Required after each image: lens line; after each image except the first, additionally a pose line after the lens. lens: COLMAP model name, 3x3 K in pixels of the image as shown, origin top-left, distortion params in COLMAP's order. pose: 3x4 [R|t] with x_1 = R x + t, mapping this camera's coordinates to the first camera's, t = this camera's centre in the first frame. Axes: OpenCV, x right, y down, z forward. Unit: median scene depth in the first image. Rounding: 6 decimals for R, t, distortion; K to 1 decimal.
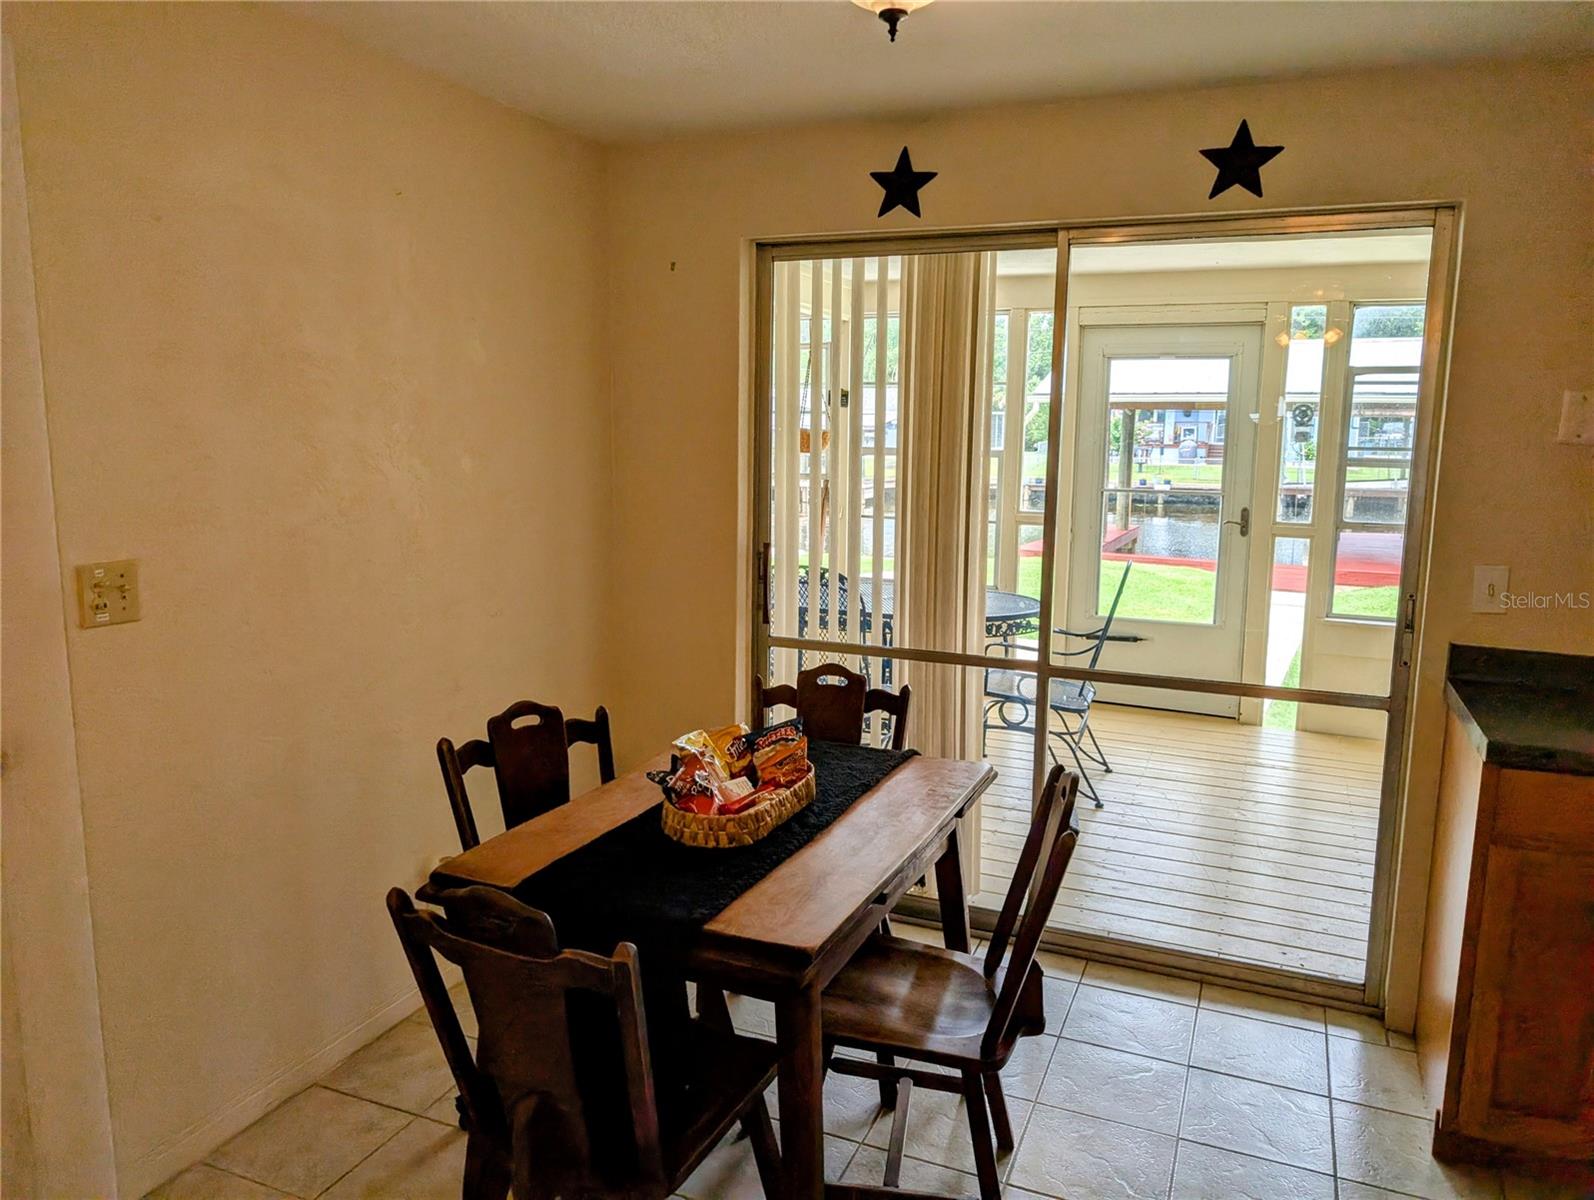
lens RADIAL K [[1167.0, 0, 809.3], [0, 1167.0, 612.3], [0, 0, 1]] dist [0.035992, -0.038394]
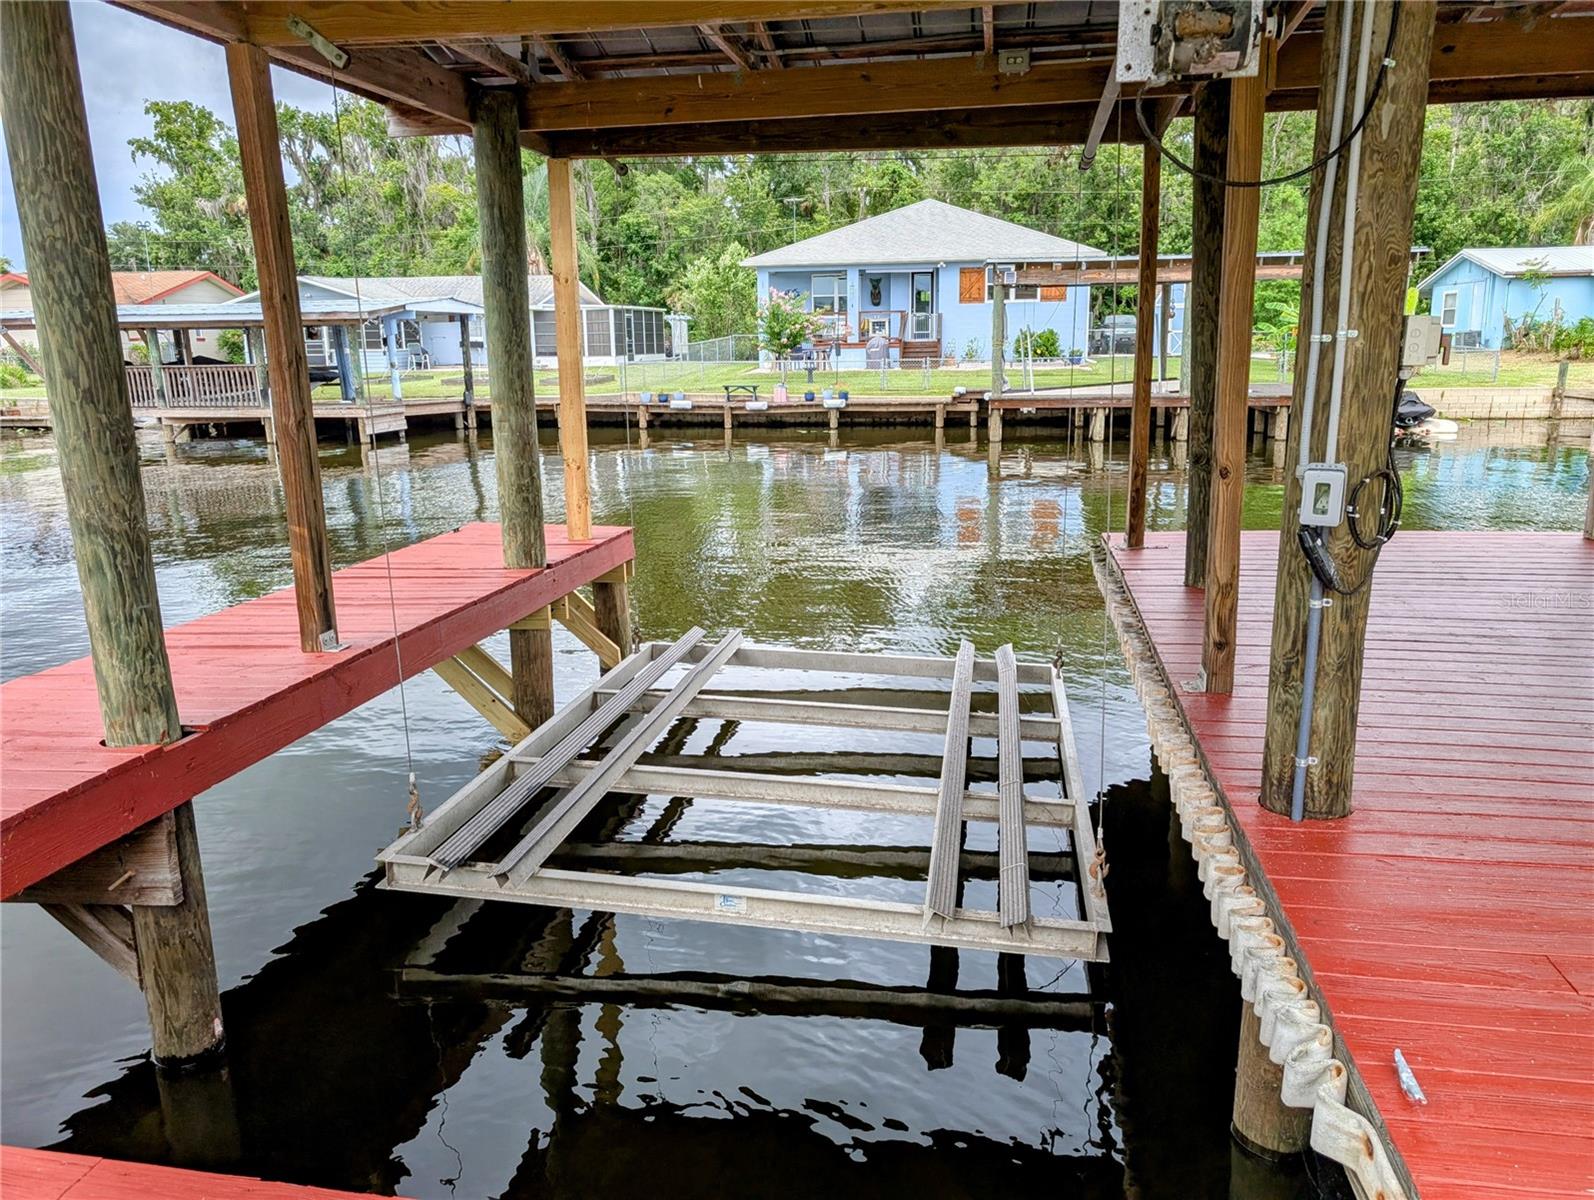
lens RADIAL K [[1128.5, 0, 802.9], [0, 1128.5, 595.7], [0, 0, 1]] dist [0.036721, -0.045042]
pose [[0.975974, -0.067807, 0.207066, 0.128501], [0.055552, 0.996374, 0.064441, -0.035776], [-0.210685, -0.051390, 0.976202, 0.331417]]
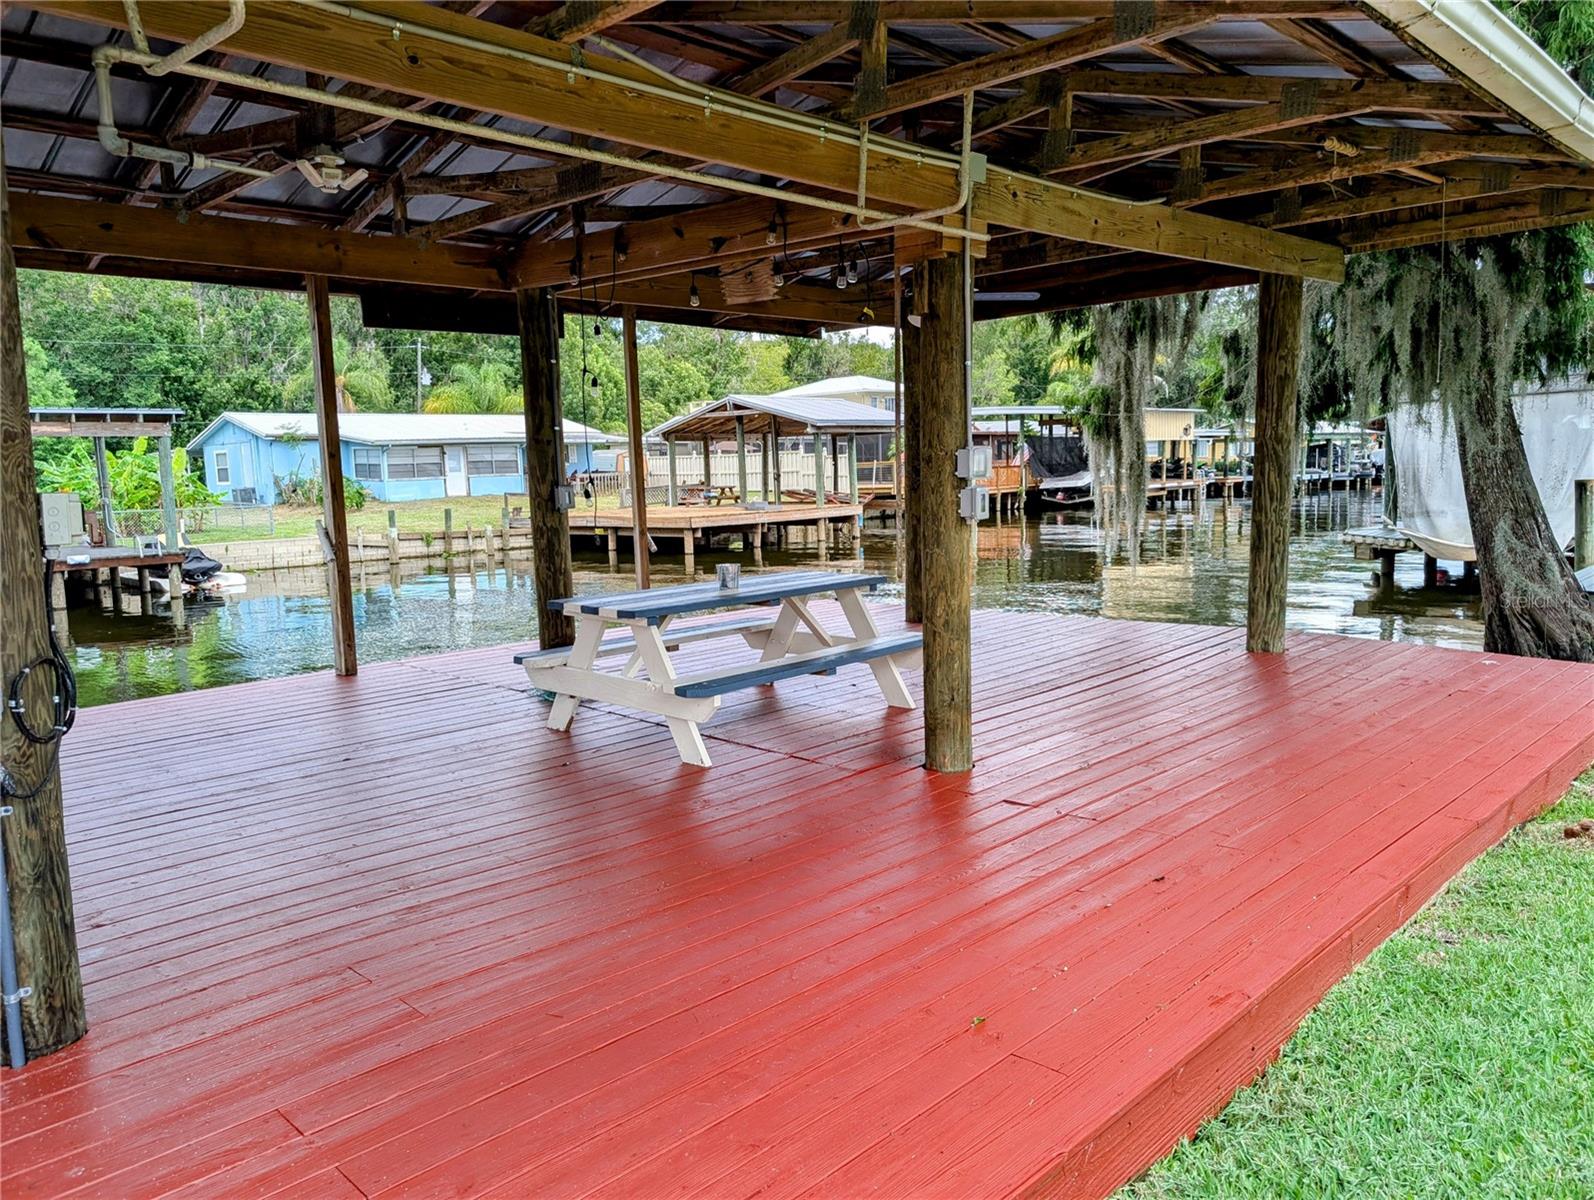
lens RADIAL K [[1128.5, 0, 802.9], [0, 1128.5, 595.7], [0, 0, 1]] dist [0.036721, -0.045042]
pose [[0.373820, -0.120046, 0.919700, 0.133392], [0.180935, 0.981976, 0.054632, -0.036027], [-0.909682, 0.145983, 0.388803, 0.328526]]
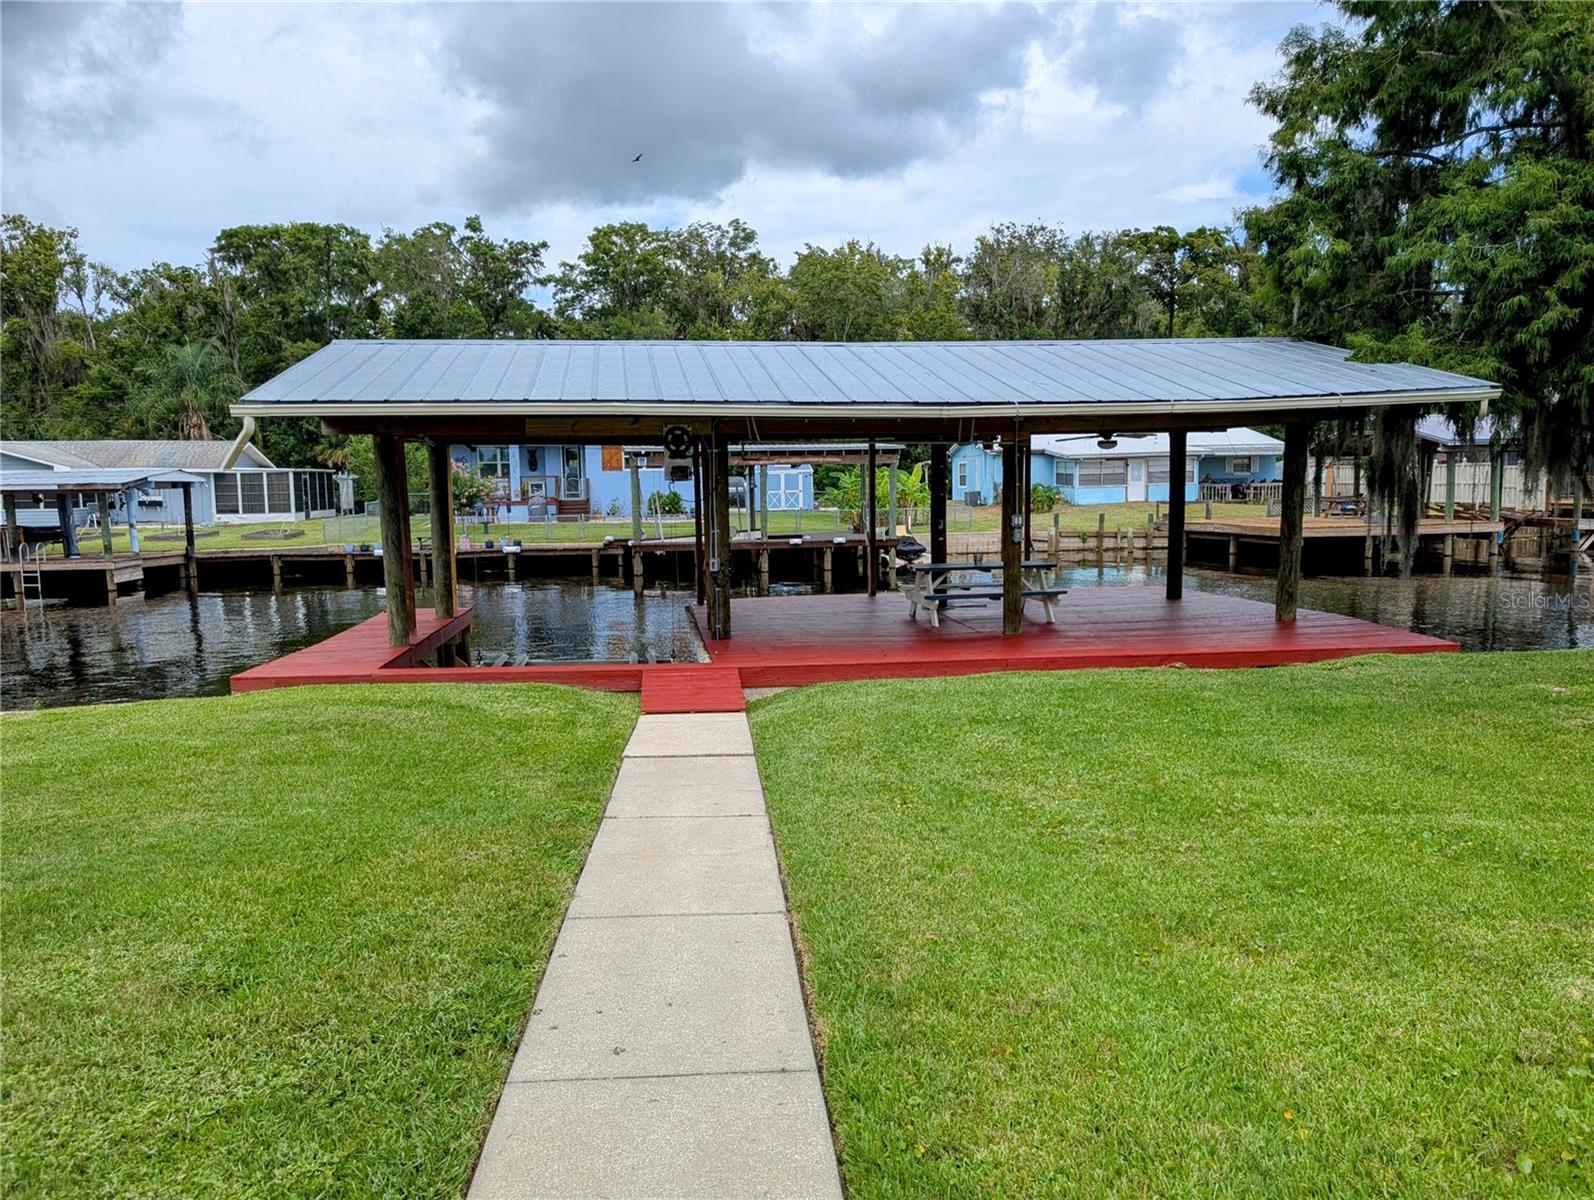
lens RADIAL K [[1156.4, 0, 800.4], [0, 1156.4, 610.0], [0, 0, 1]] dist [0.010693, 0.001432]
pose [[0.862232, -0.075304, 0.500885, 0.048850], [0.102124, 0.994424, -0.026294, -0.016835], [-0.496112, 0.073824, 0.865114, 0.144653]]
